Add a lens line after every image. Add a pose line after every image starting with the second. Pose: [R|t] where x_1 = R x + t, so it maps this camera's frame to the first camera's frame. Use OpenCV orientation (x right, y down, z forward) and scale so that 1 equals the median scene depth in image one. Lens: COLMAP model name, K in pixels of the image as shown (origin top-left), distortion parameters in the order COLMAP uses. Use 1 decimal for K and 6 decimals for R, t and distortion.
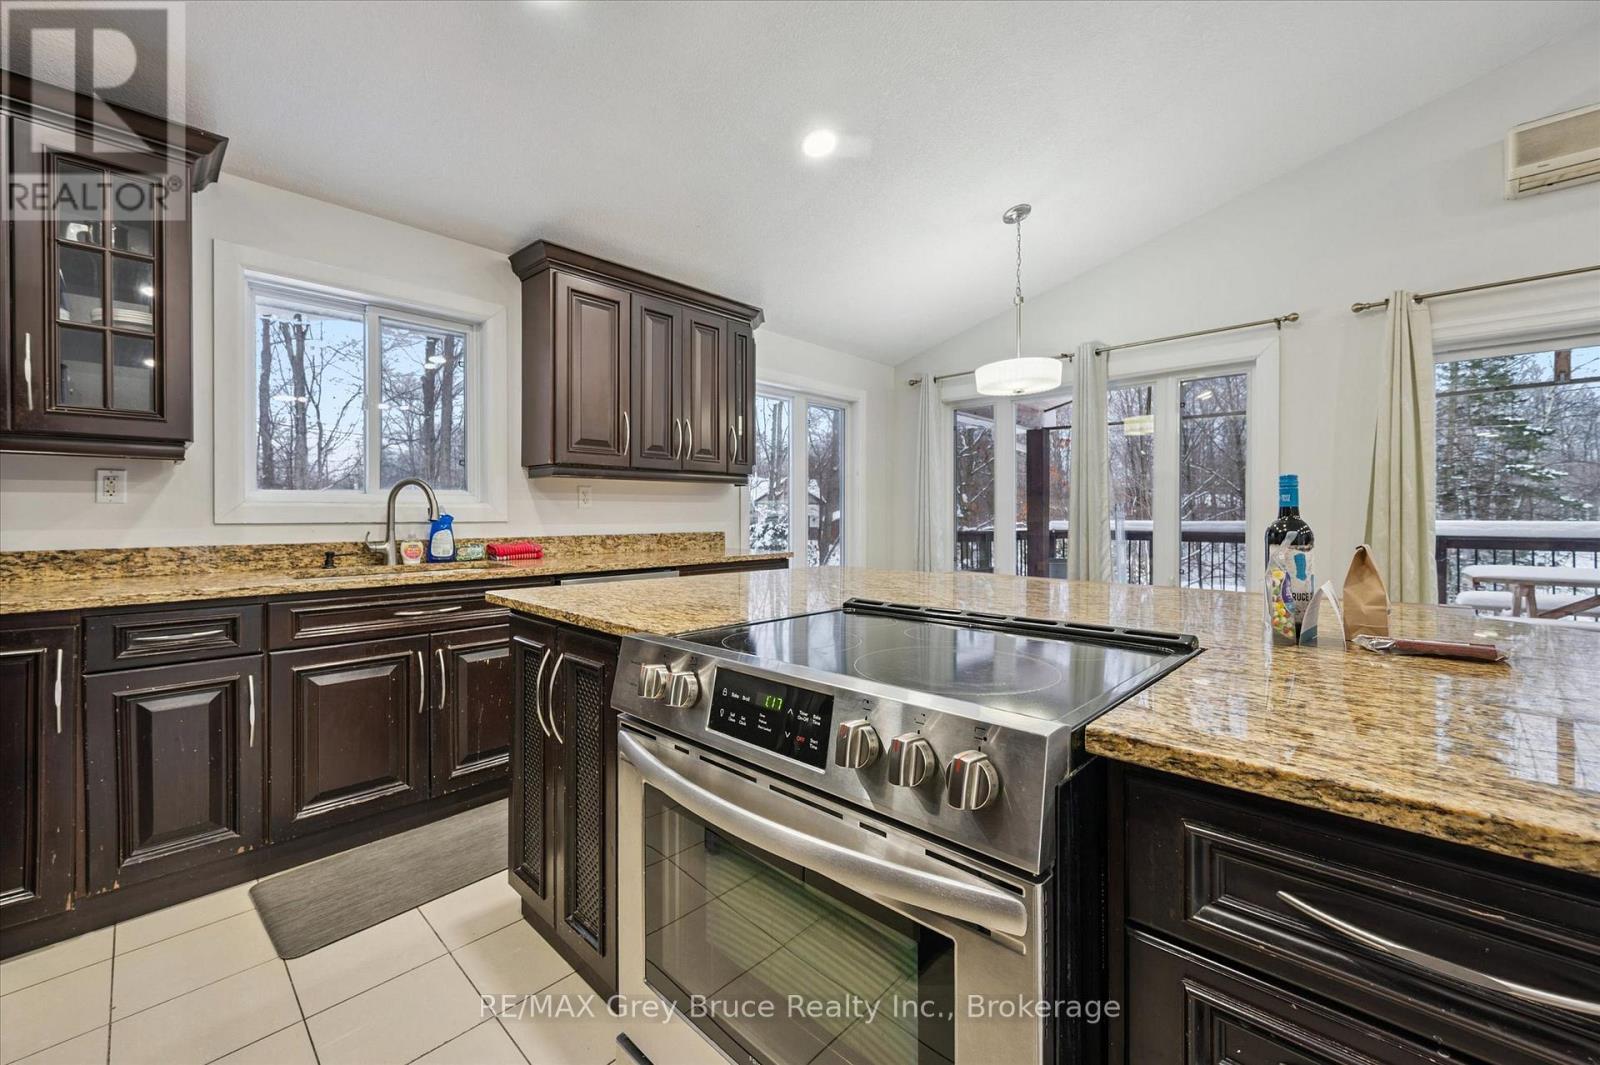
lens RADIAL K [[631.6, 0, 801.1], [0, 631.6, 516.0], [0, 0, 1]] dist [-0.003684, 0.000339]
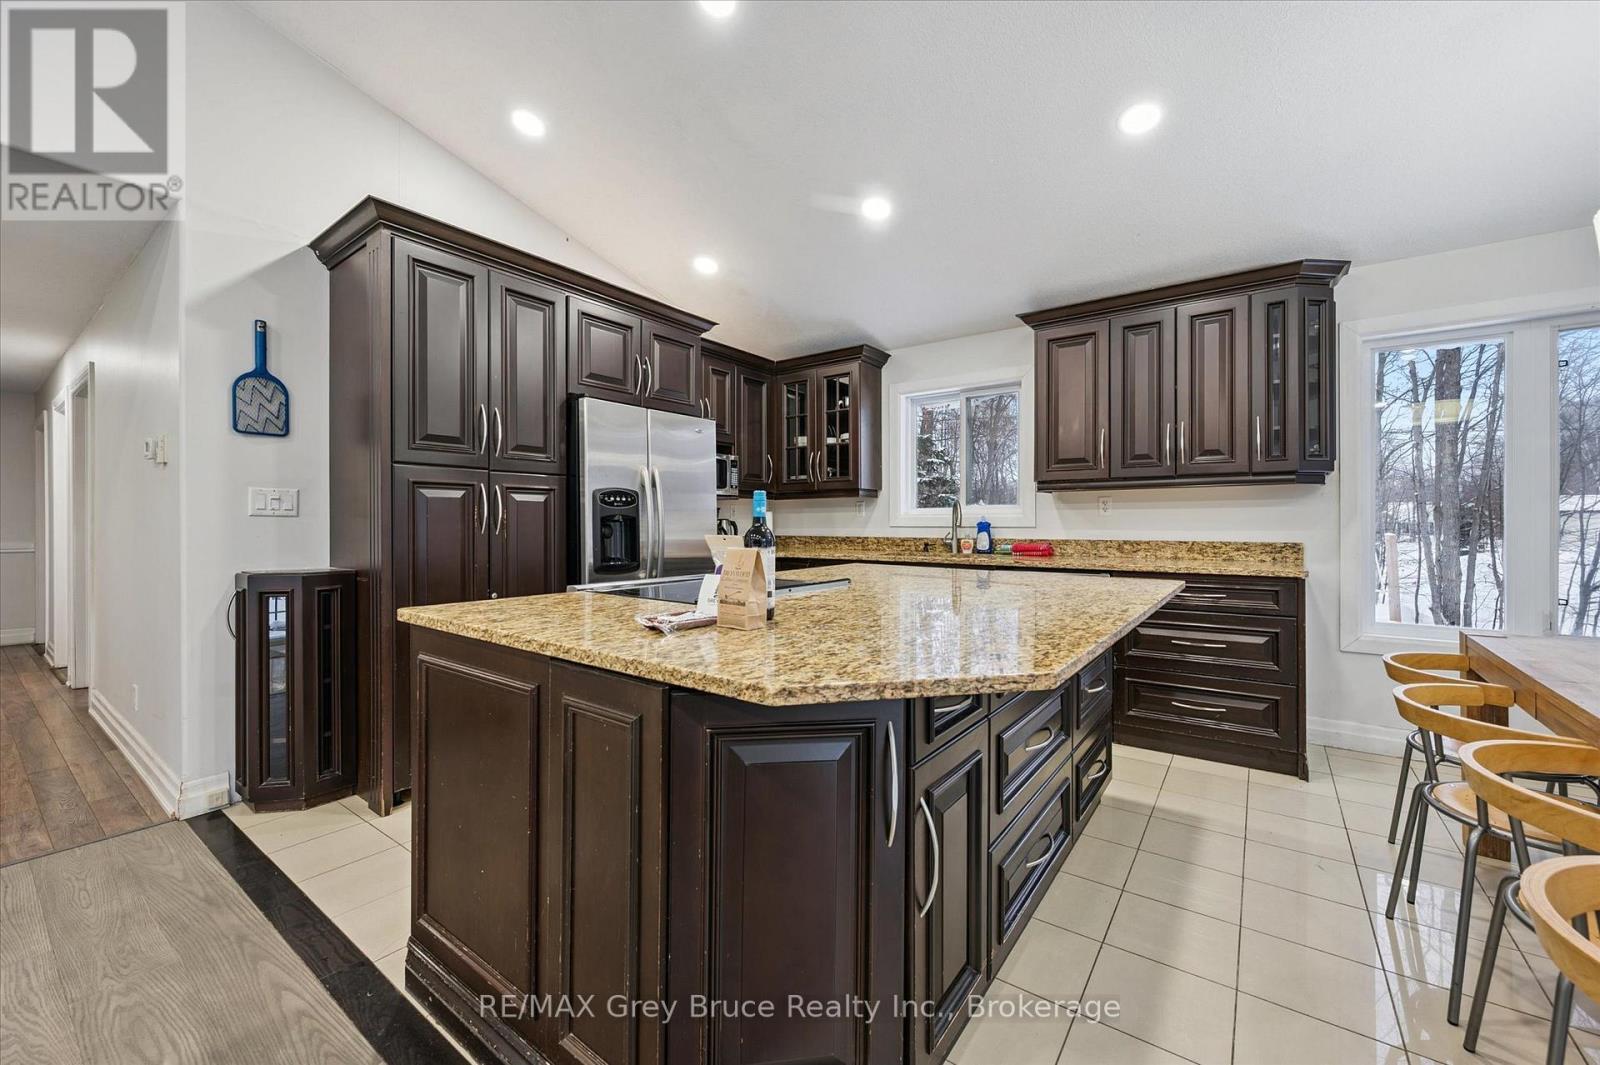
lens RADIAL K [[631.6, 0, 797.7], [0, 631.6, 524.1], [0, 0, 1]] dist [-0.003684, 0.000339]
pose [[0.118584, 0.005896, -0.992926, 0.892696], [0.000258, 0.999982, 0.005969, -0.005724], [0.992944, -0.000964, 0.118581, 0.403395]]
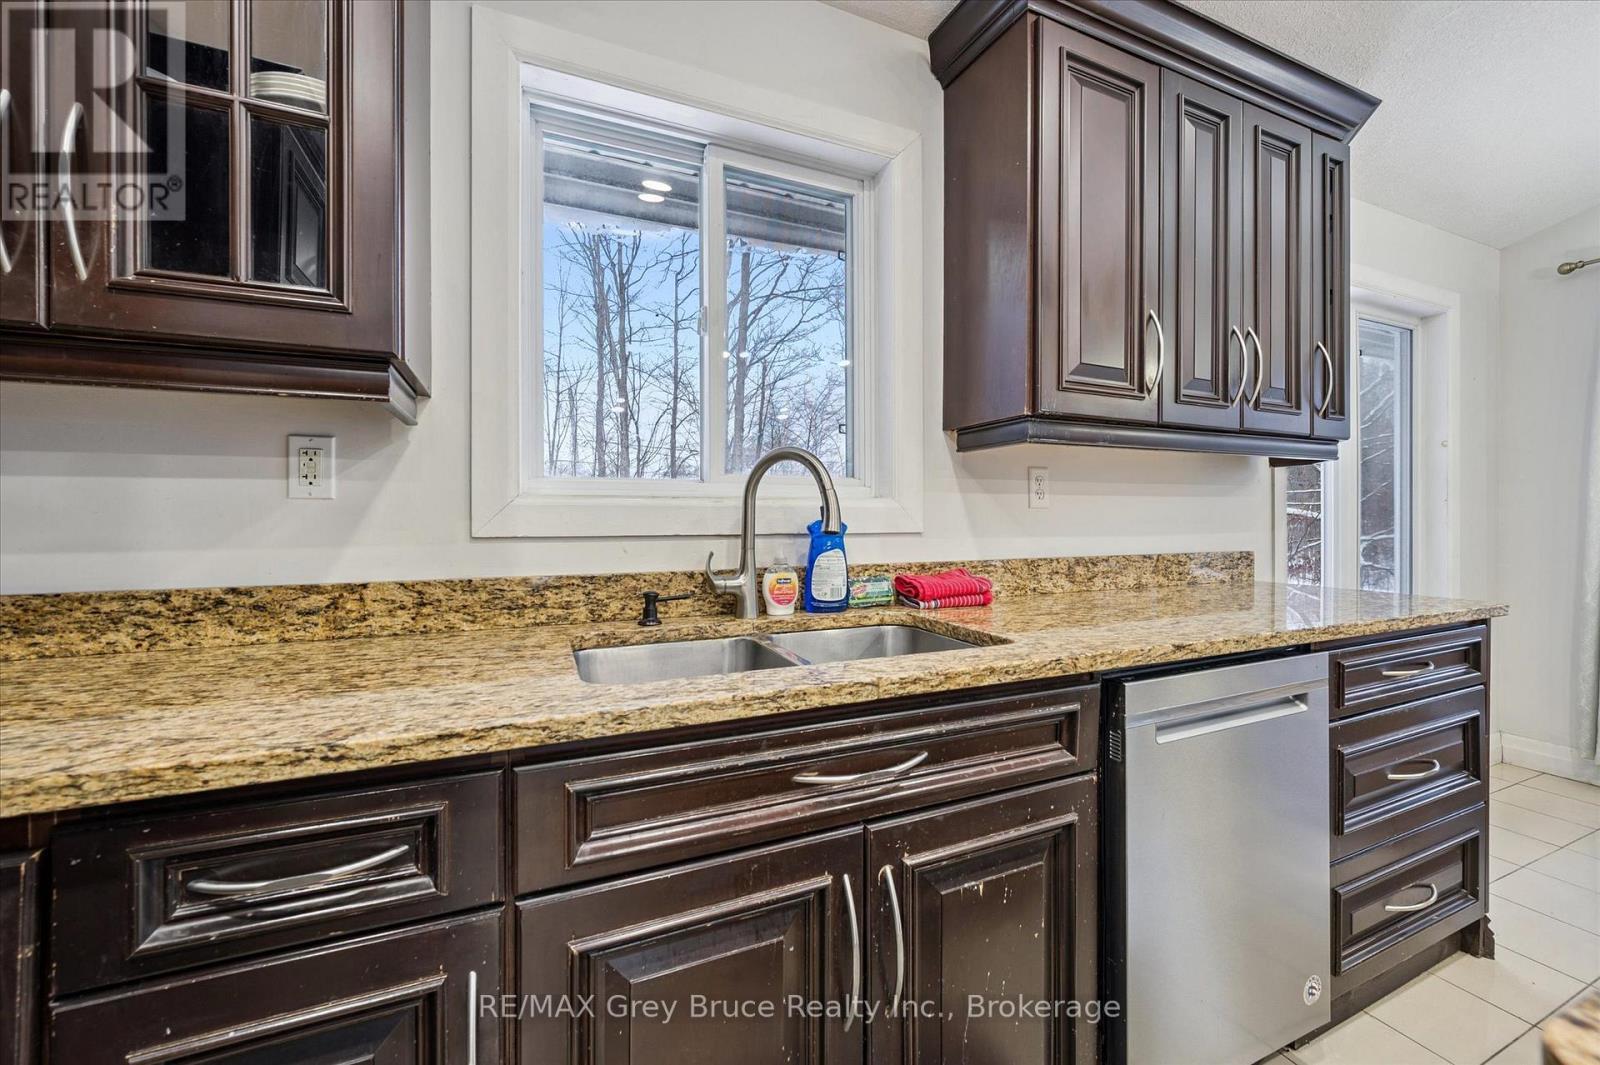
lens RADIAL K [[631.6, 0, 803.9], [0, 631.6, 516.8], [0, 0, 1]] dist [-0.003684, 0.000339]
pose [[0.922646, -0.001390, -0.385645, -0.401323], [-0.000581, 0.999987, -0.004993, -0.002347], [0.385647, 0.004830, 0.922634, 0.529155]]
